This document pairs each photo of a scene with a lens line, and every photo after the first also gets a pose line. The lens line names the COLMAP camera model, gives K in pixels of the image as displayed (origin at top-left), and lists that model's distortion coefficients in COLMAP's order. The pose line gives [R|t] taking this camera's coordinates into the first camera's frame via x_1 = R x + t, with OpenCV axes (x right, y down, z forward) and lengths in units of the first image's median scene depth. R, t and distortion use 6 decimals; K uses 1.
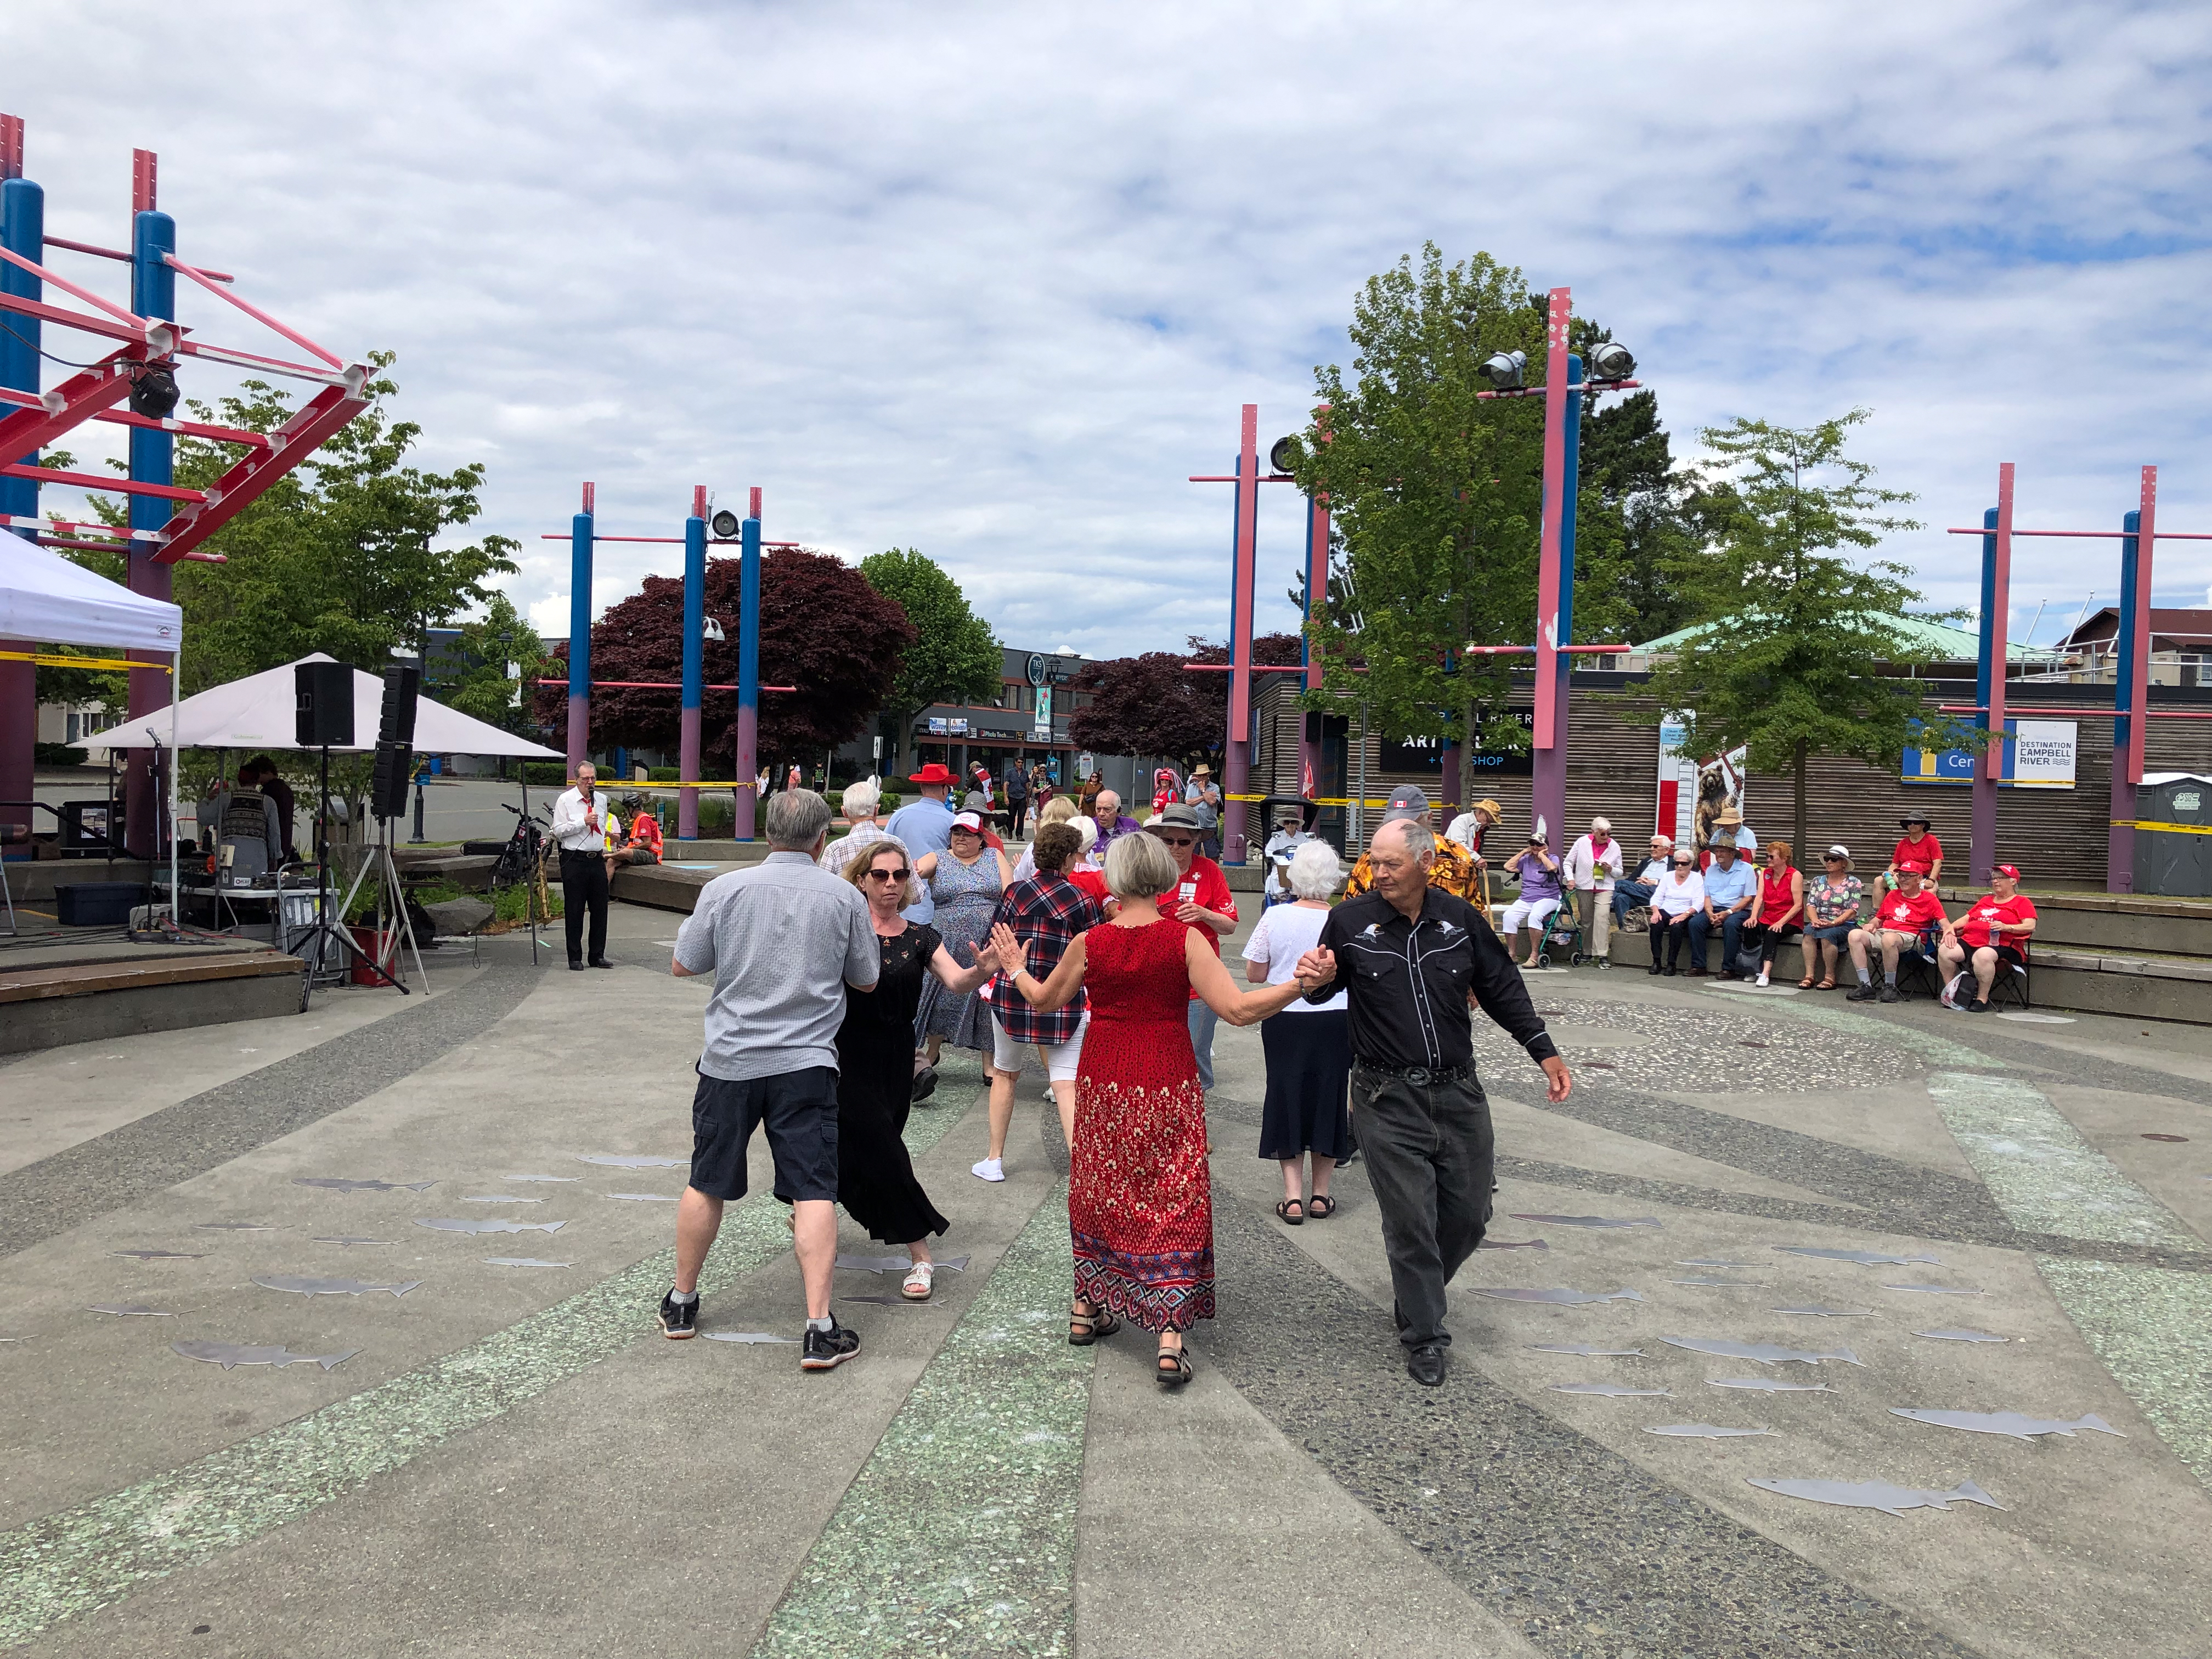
lens RADIAL K [[1830.9, 0, 1112.6], [0, 1830.9, 821.2], [0, 0, 1]] dist [0.023618, -0.005102]
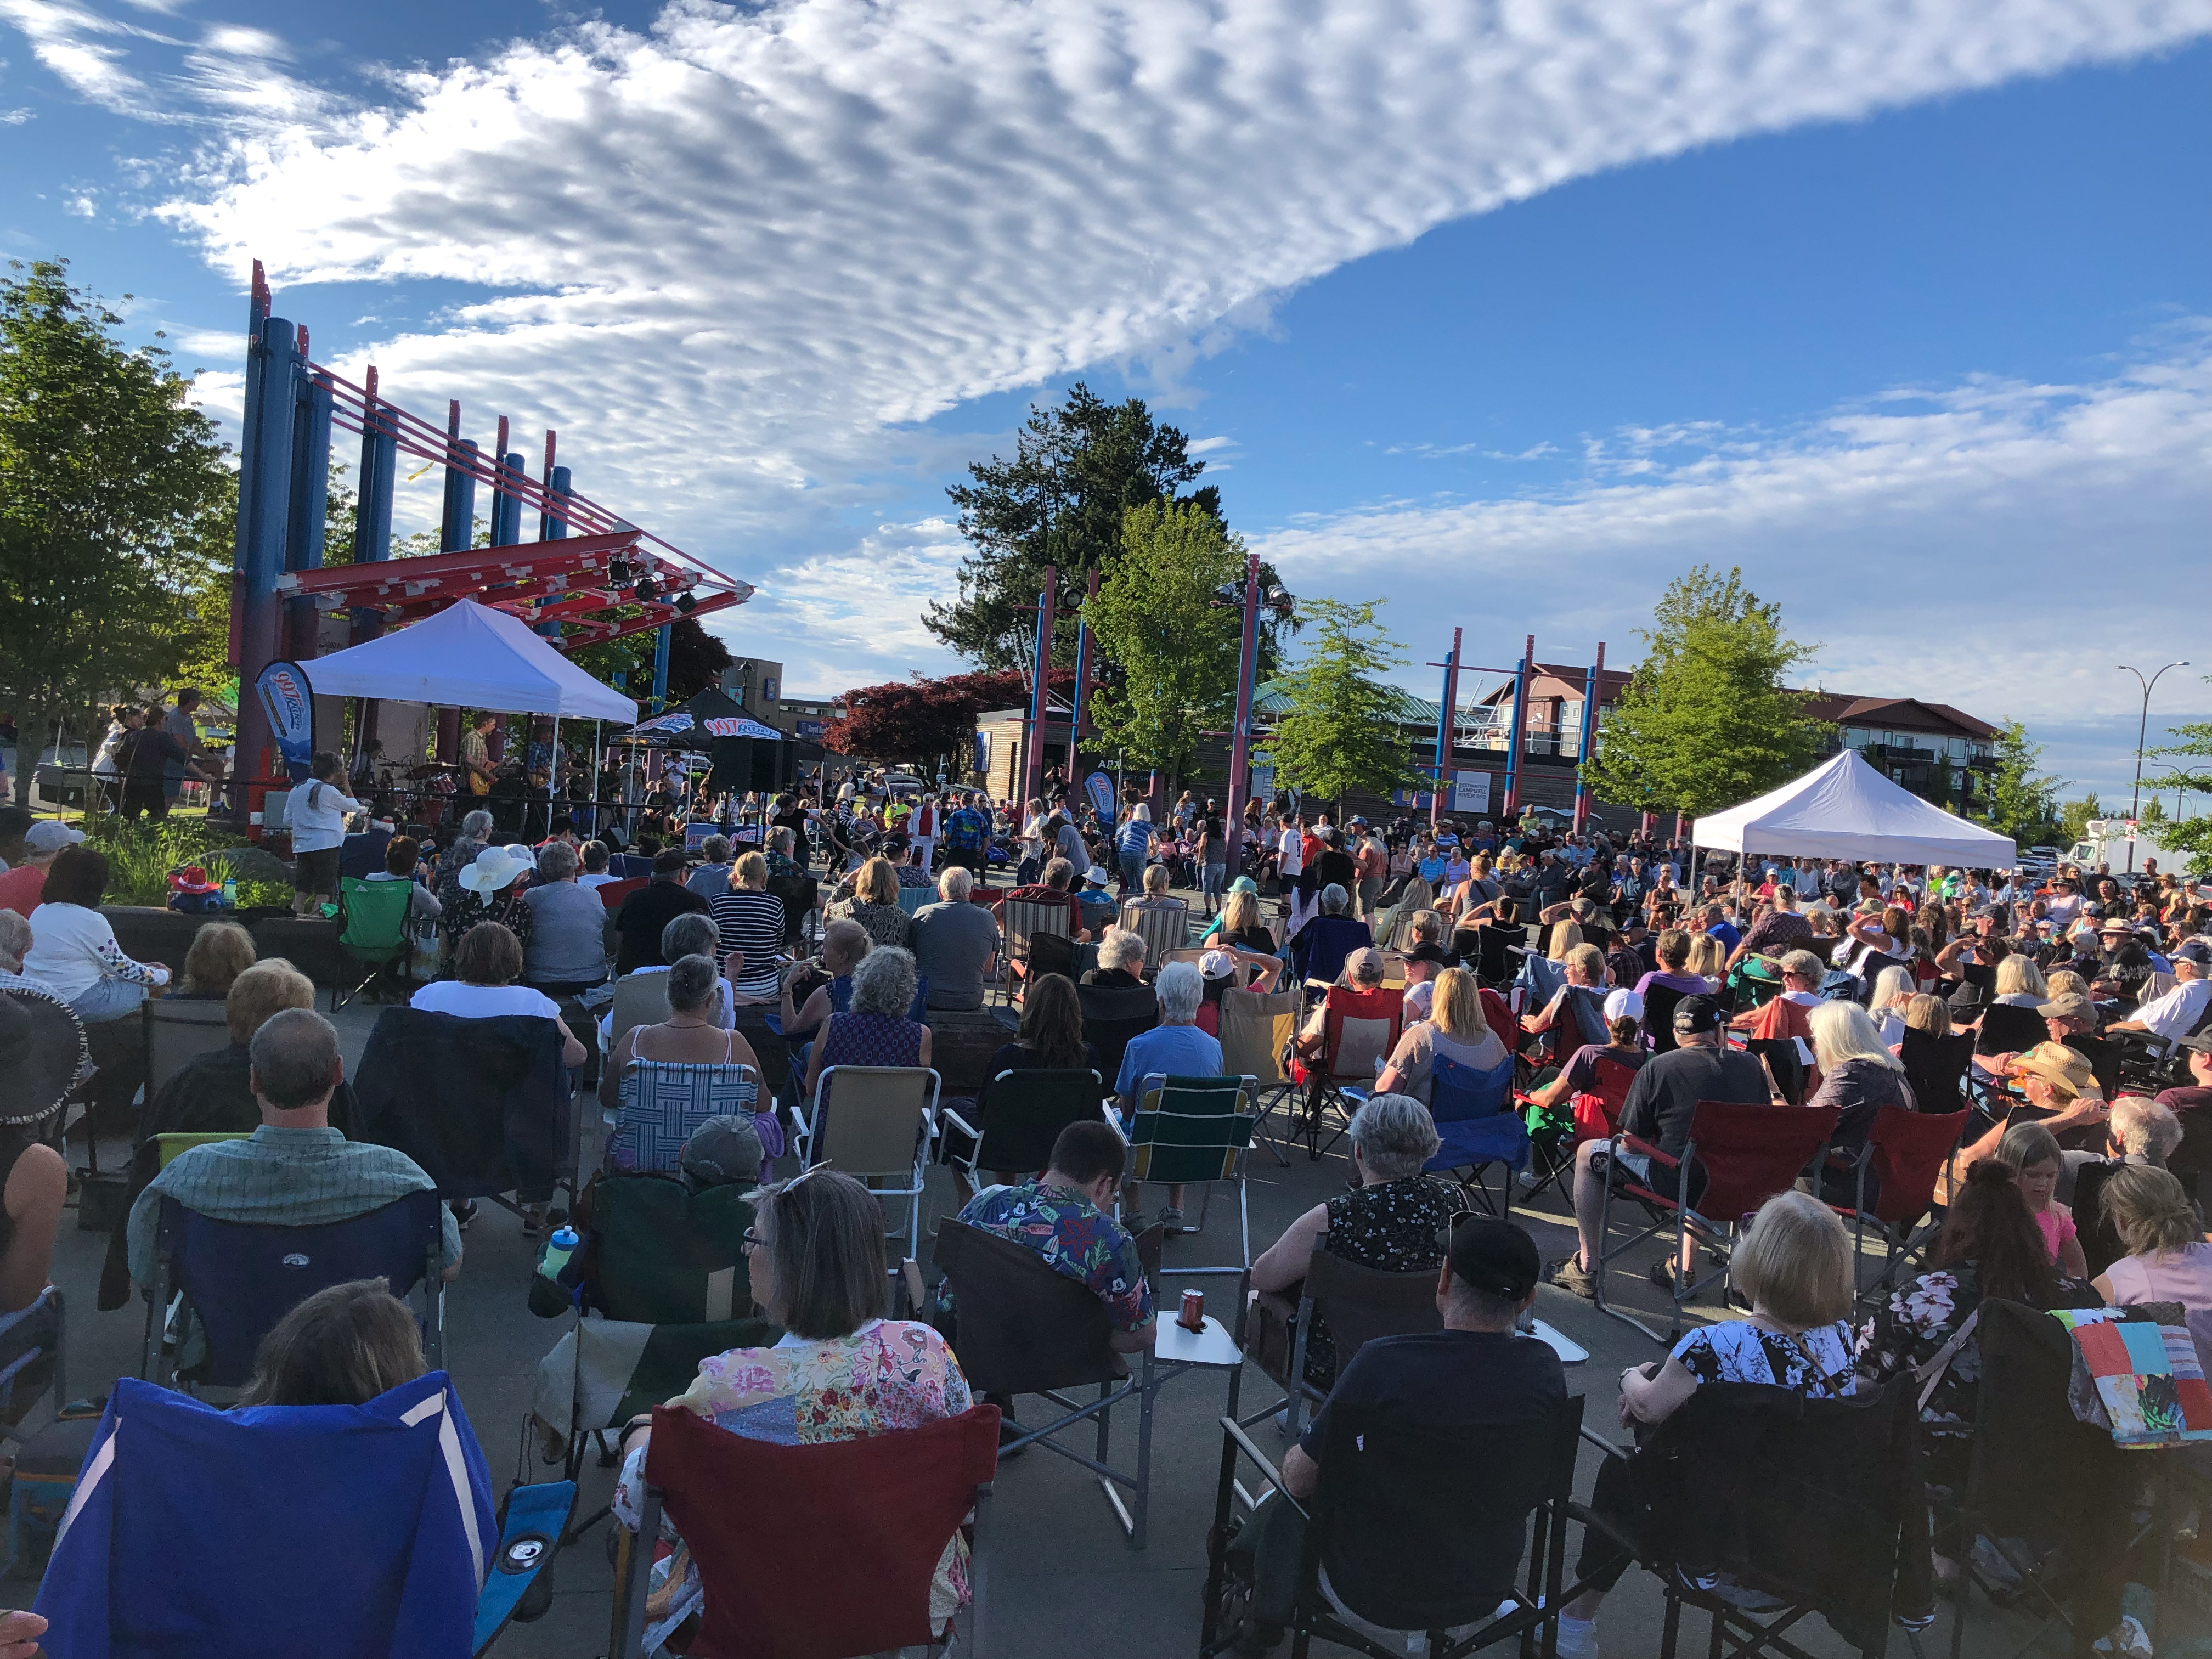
lens RADIAL K [[1830.9, 0, 1101.4], [0, 1830.9, 833.2], [0, 0, 1]] dist [0.023618, -0.005102]
pose [[0.964214, 0.043817, 0.261480, -0.232250], [-0.048582, 0.998750, 0.011783, -0.003570], [-0.260637, -0.024064, 0.965137, -0.480529]]
